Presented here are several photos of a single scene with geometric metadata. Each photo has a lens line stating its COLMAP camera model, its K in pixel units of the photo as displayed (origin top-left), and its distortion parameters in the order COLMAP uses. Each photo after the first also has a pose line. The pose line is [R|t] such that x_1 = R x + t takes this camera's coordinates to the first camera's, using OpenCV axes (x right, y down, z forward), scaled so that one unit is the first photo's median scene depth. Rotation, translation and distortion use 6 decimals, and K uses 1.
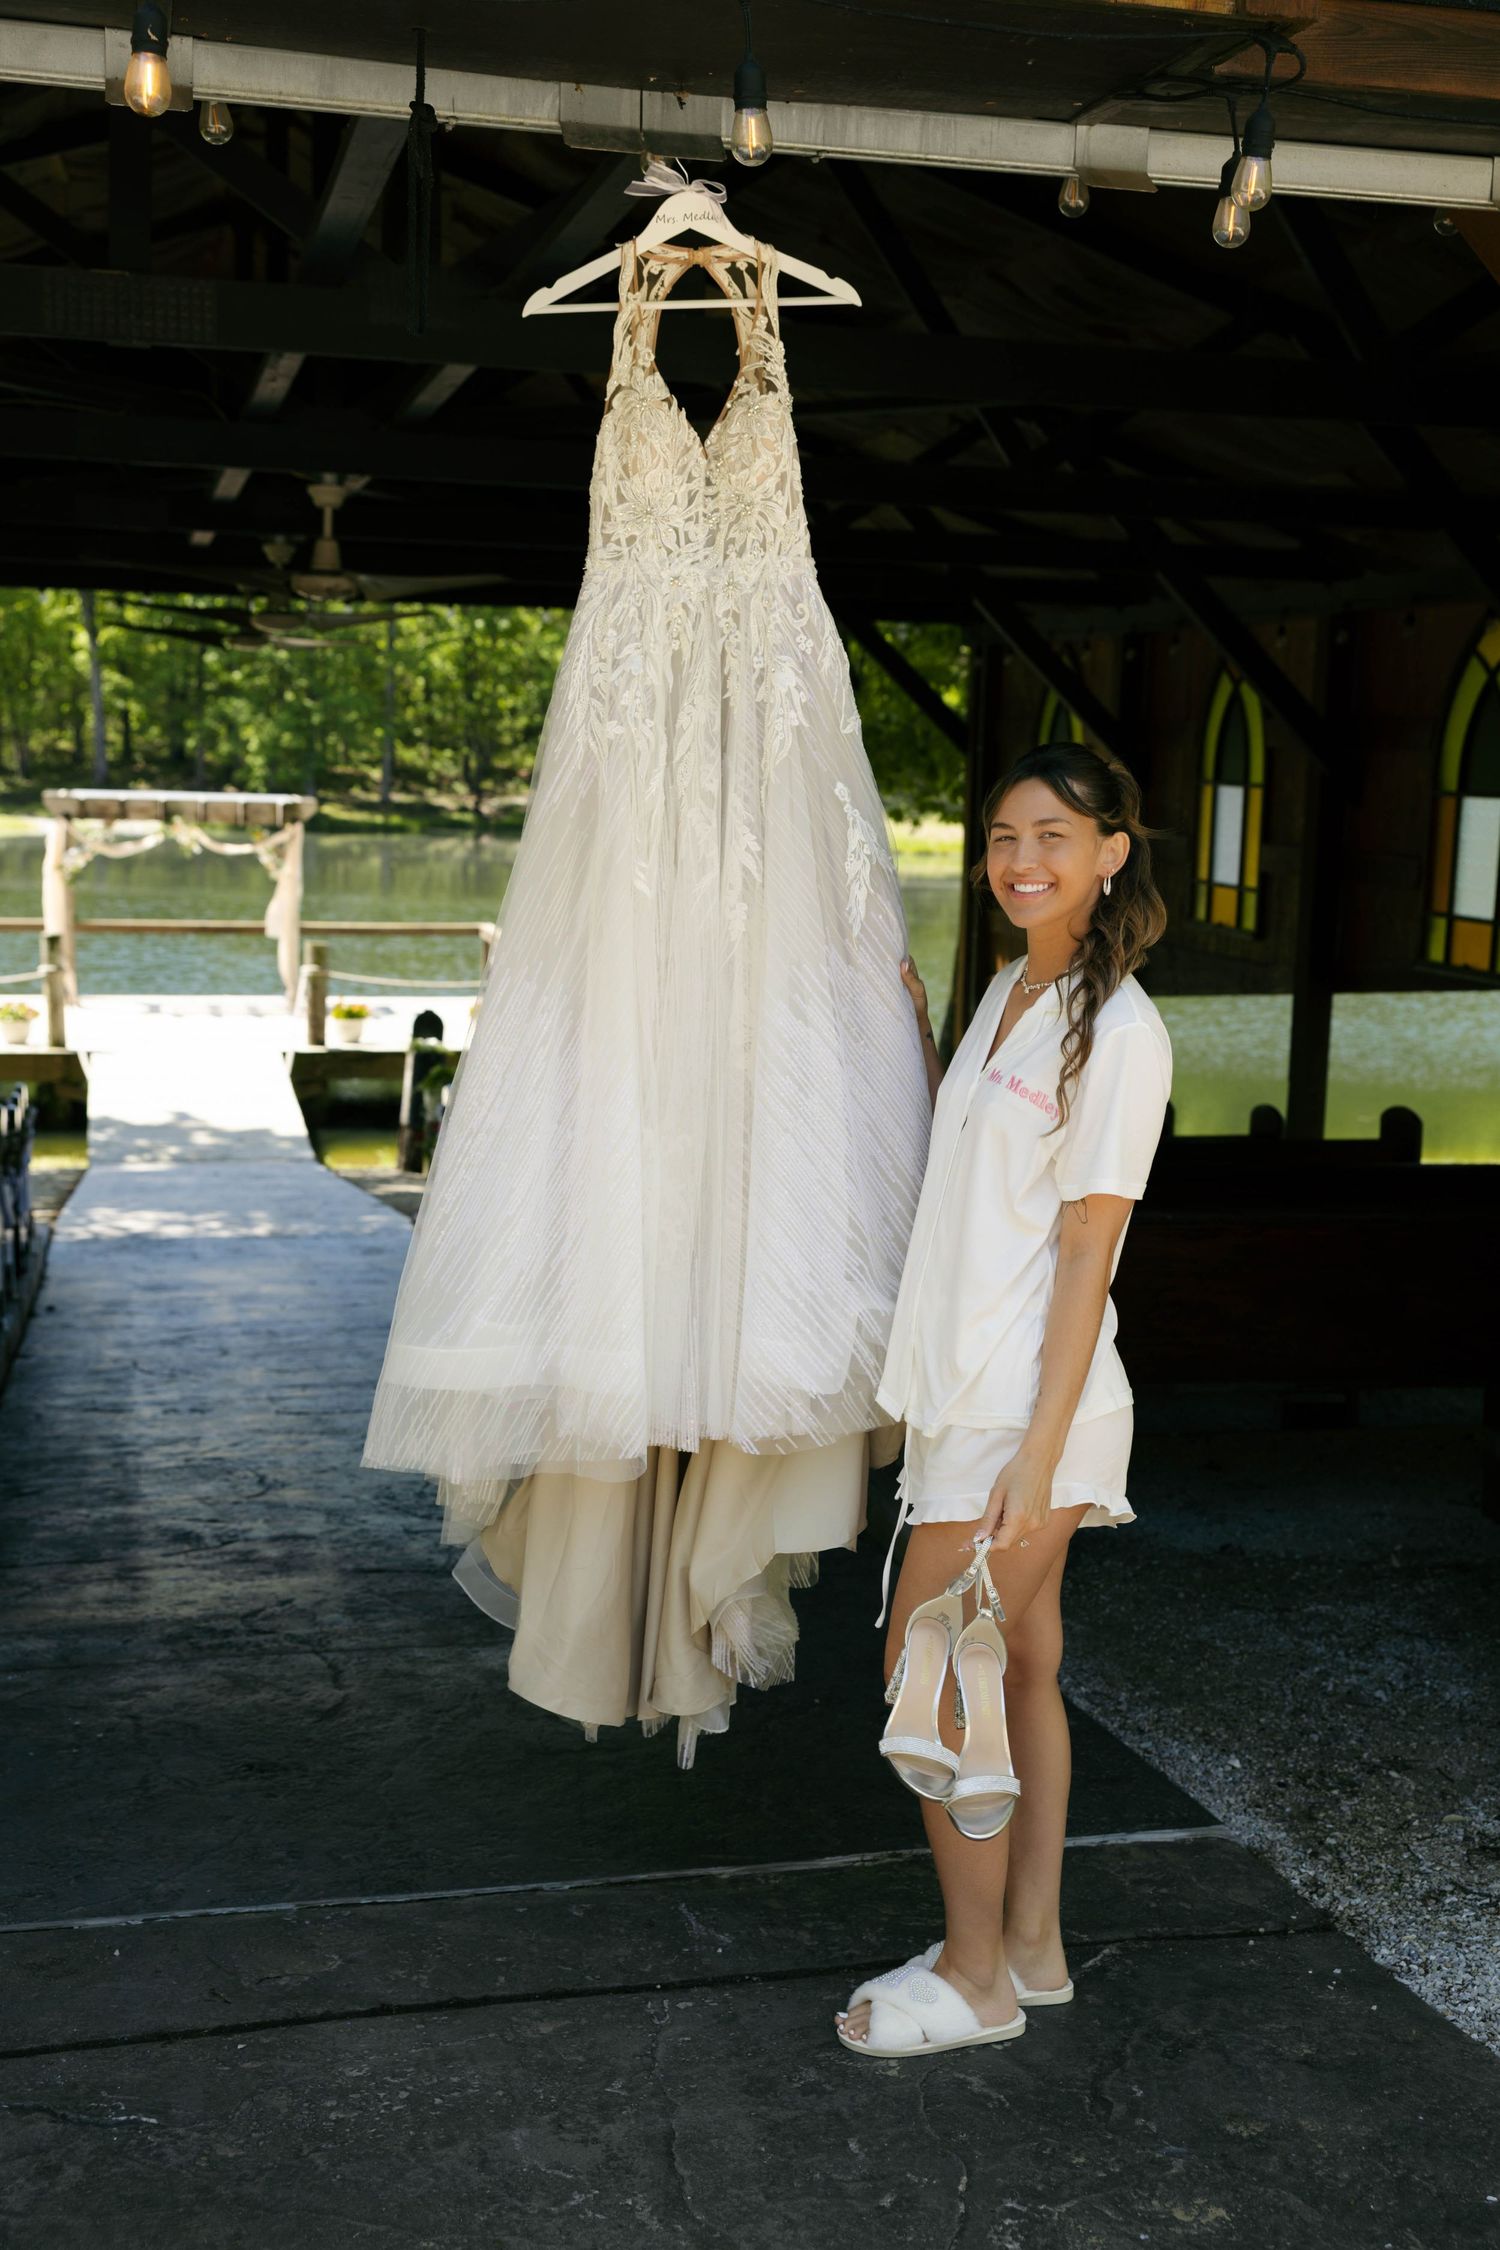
lens RADIAL K [[2450.9, 0, 757.6], [0, 2450.9, 1130.0], [0, 0, 1]] dist [-0.001174, 0.000000]
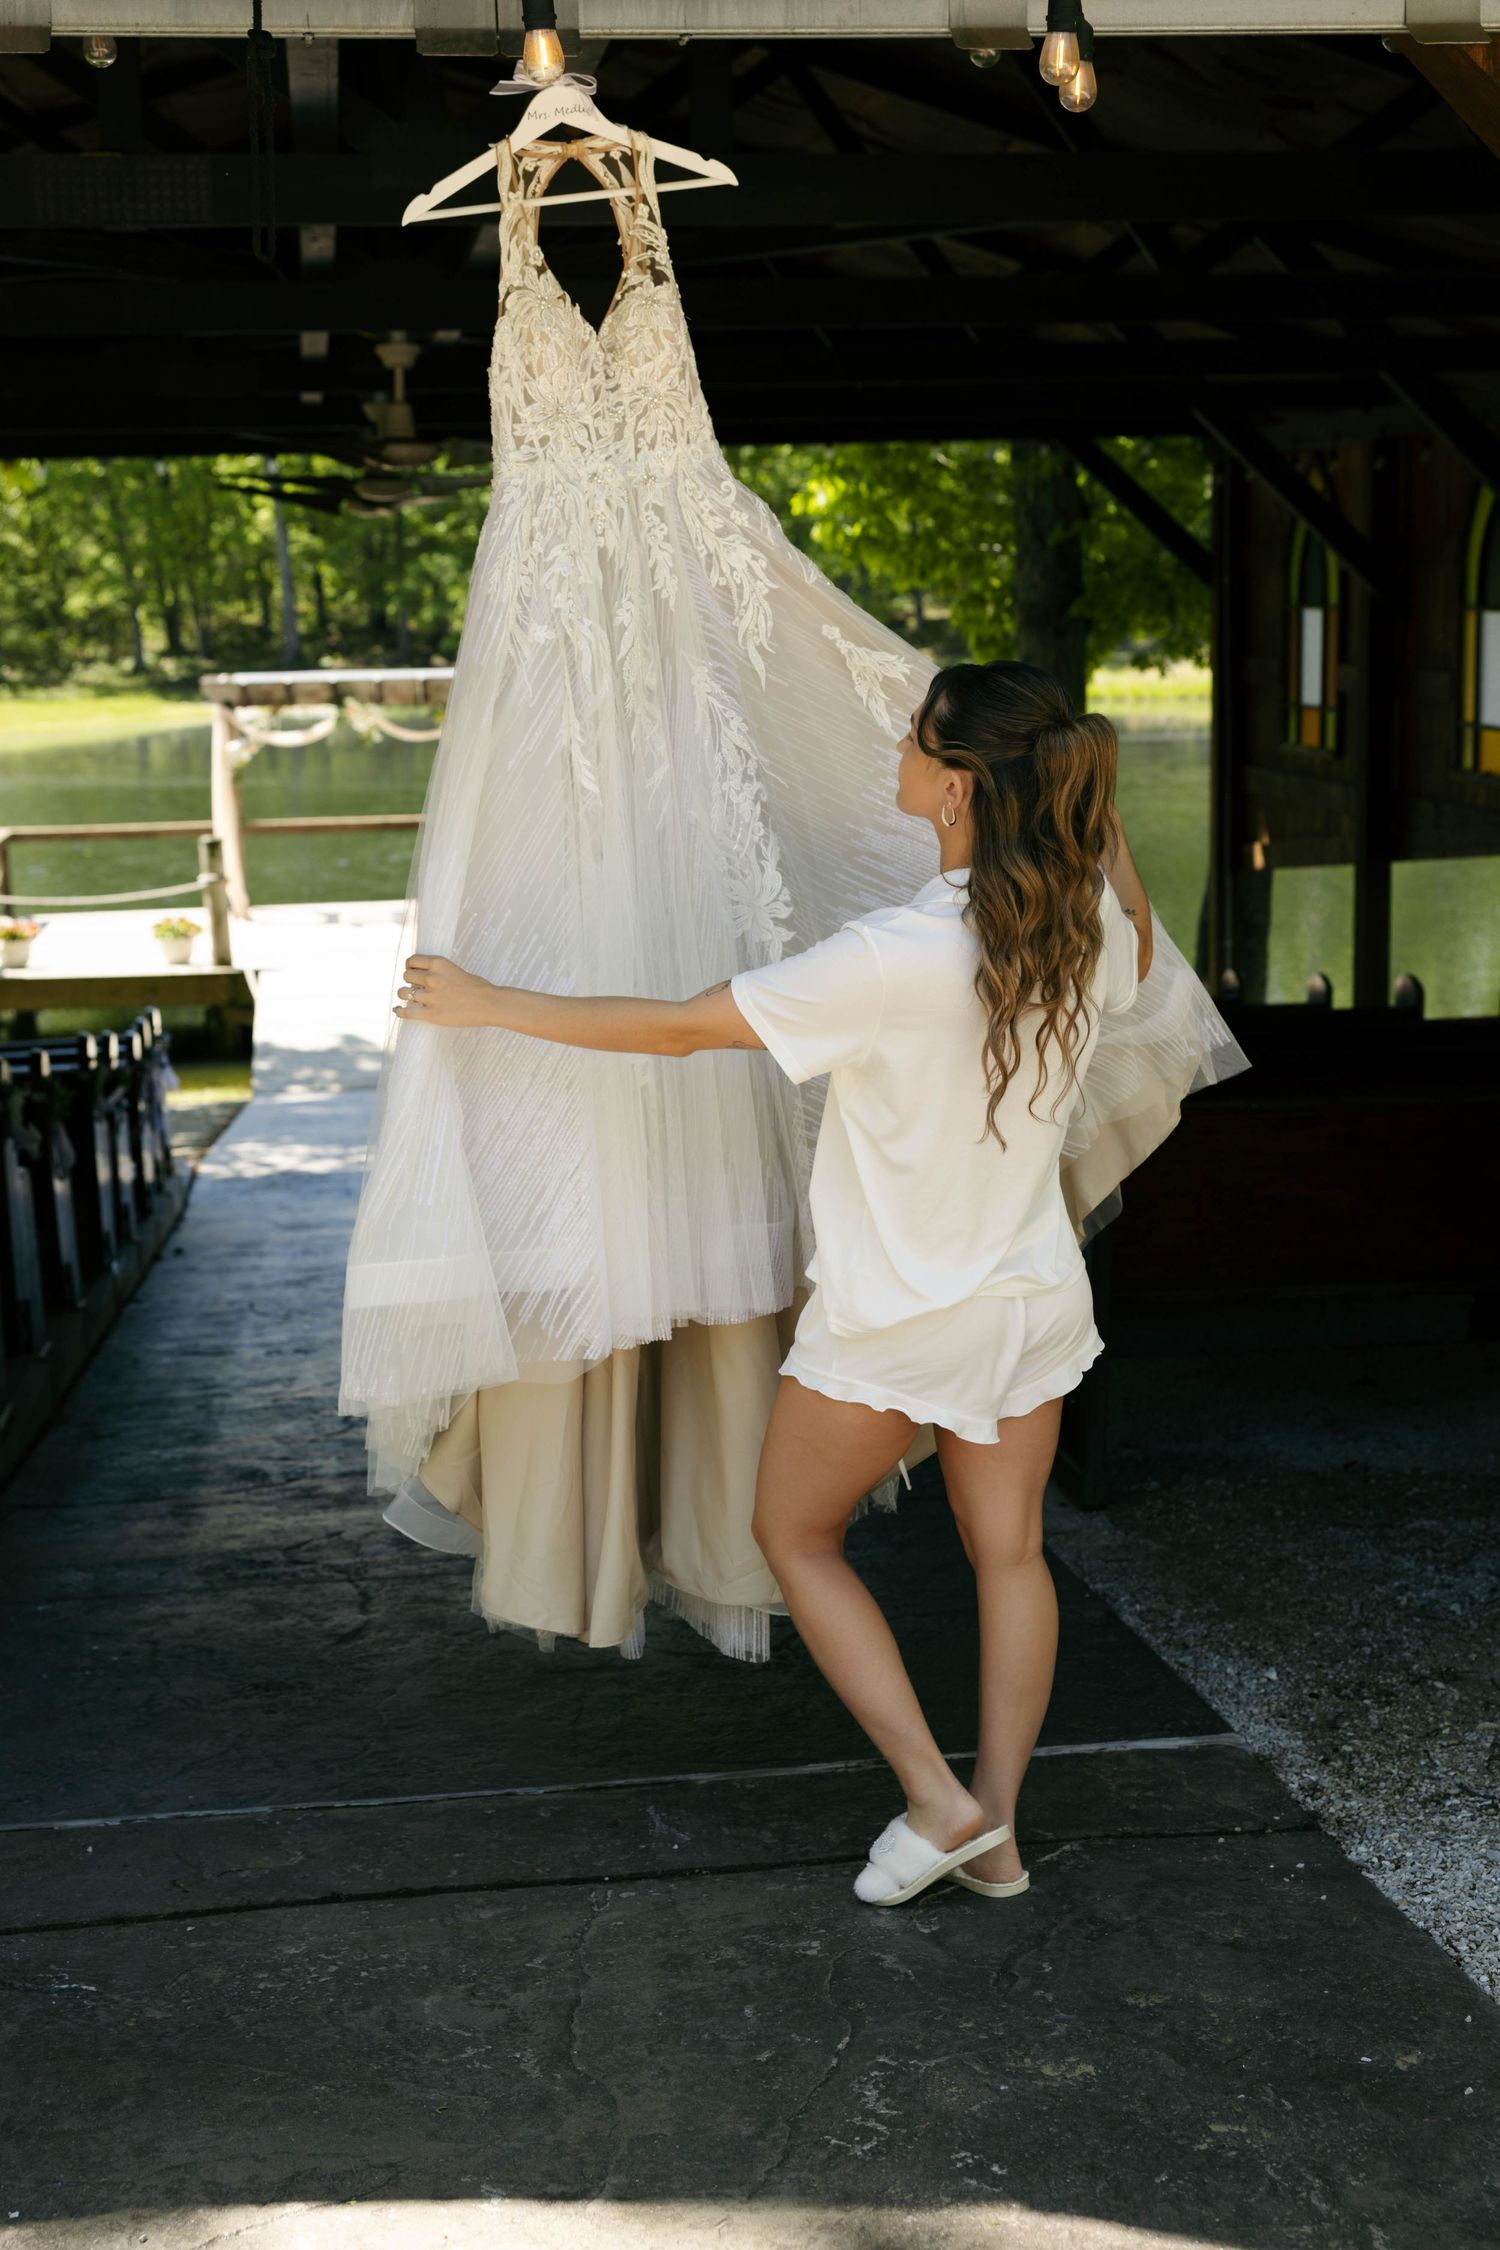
lens RADIAL K [[2880.1, 0, 747.4], [0, 2880.1, 1128.7], [0, 0, 1]] dist [0.005837, 0.000000]
pose [[0.993047, -0.031002, -0.113561, 0.115669], [0.034542, 0.998973, 0.029339, 0.006114], [0.112535, -0.033057, 0.993098, -0.115159]]
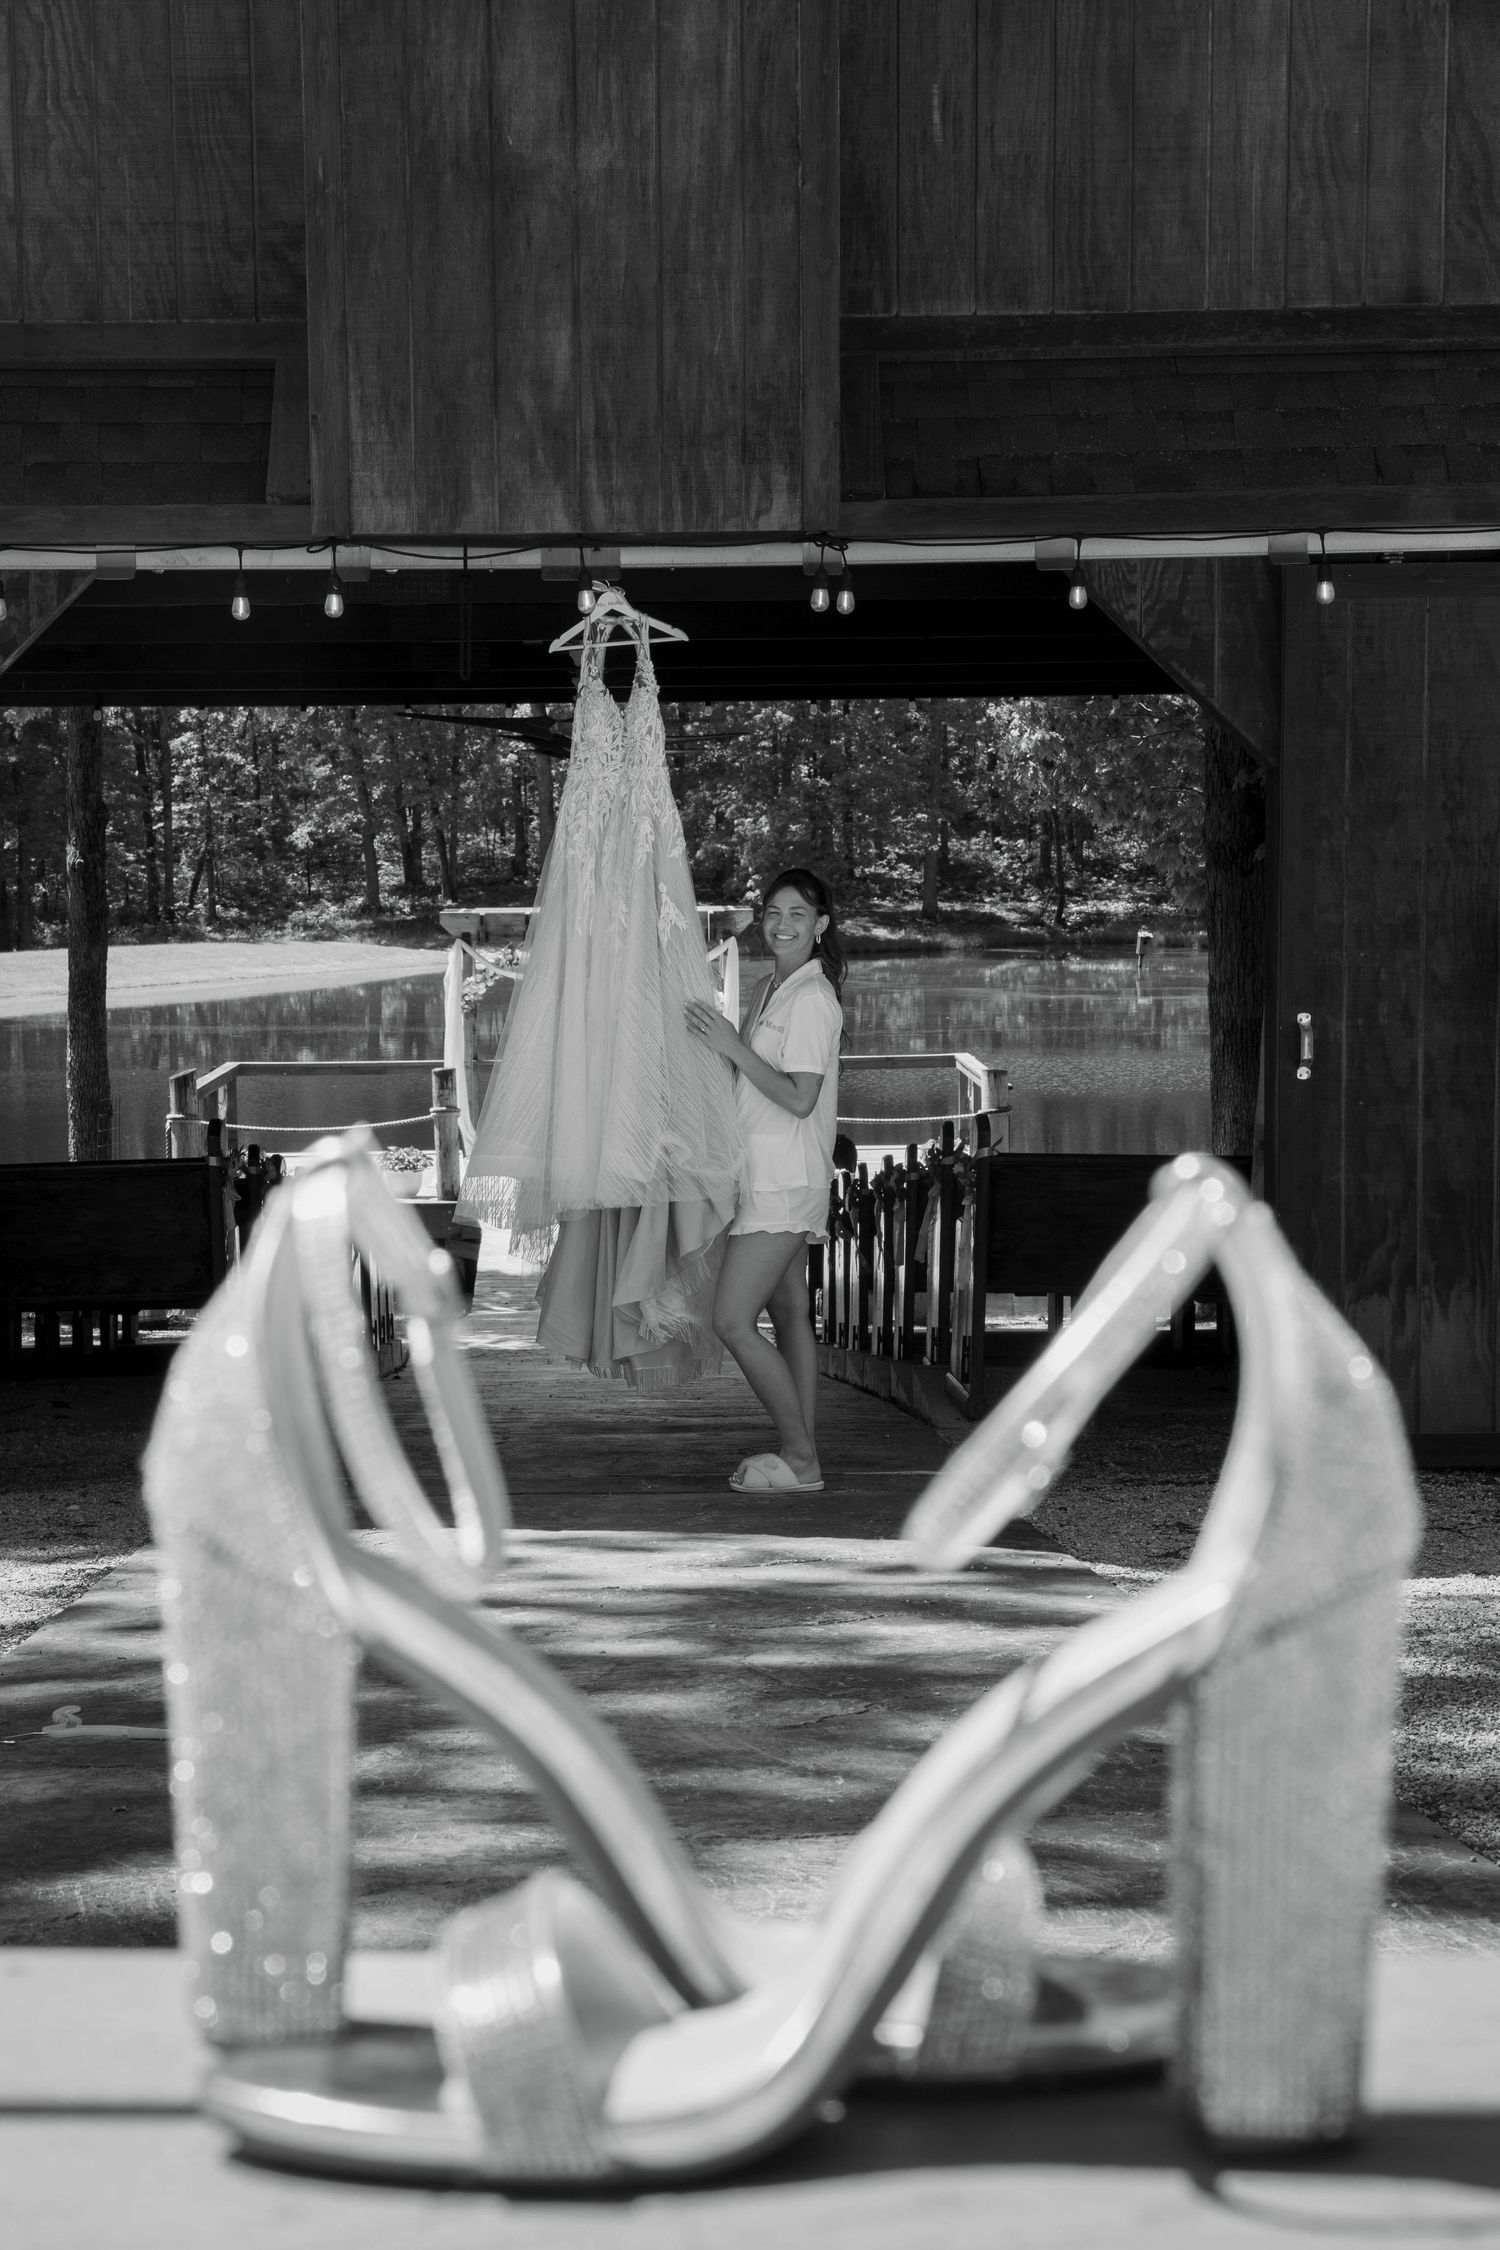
lens RADIAL K [[3585.9, 0, 680.9], [0, 3585.9, 1138.9], [0, 0, 1]] dist [0.125854, 0.000000]
pose [[0.973868, -0.019554, -0.226270, 0.476320], [0.003833, 0.997560, -0.069710, 0.192023], [0.227081, 0.067021, 0.971567, -1.272057]]
